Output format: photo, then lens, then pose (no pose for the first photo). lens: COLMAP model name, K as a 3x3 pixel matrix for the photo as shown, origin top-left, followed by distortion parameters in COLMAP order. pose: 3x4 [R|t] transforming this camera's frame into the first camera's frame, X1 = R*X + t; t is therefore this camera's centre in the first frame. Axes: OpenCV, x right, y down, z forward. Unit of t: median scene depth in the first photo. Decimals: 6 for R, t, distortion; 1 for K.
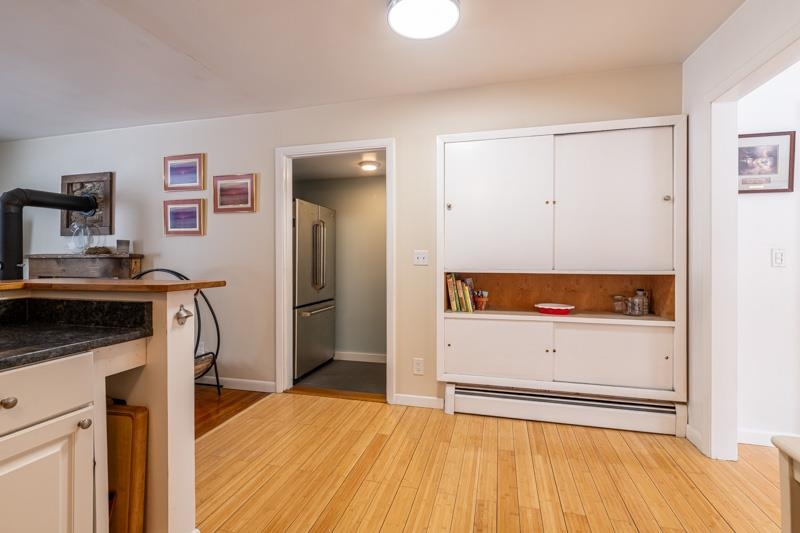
lens RADIAL K [[361.9, 0, 401.6], [0, 361.9, 261.2], [0, 0, 1]] dist [-0.000938, -0.000164]
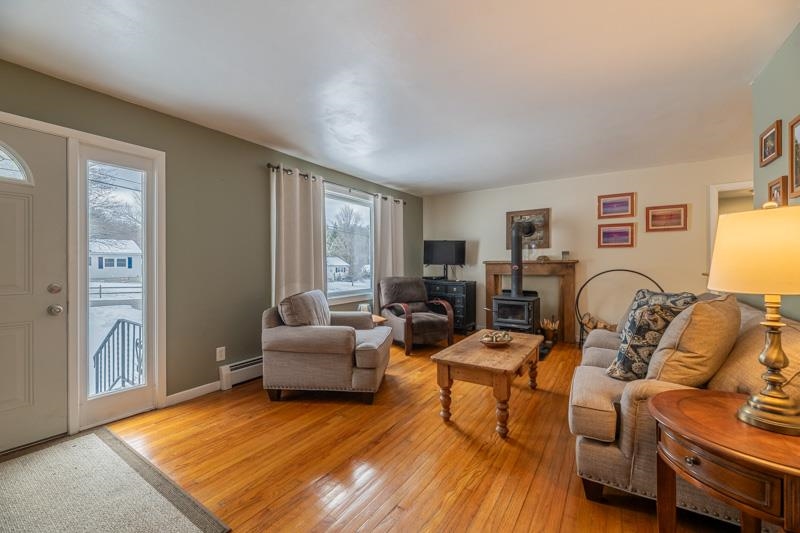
lens RADIAL K [[338.1, 0, 399.7], [0, 338.1, 266.0], [0, 0, 1]] dist [0.001699, 0.000193]
pose [[0.940332, -0.002751, -0.340248, -0.961758], [-0.001780, 0.999914, -0.013006, 0.025557], [0.340254, 0.012835, 0.940246, -0.627412]]
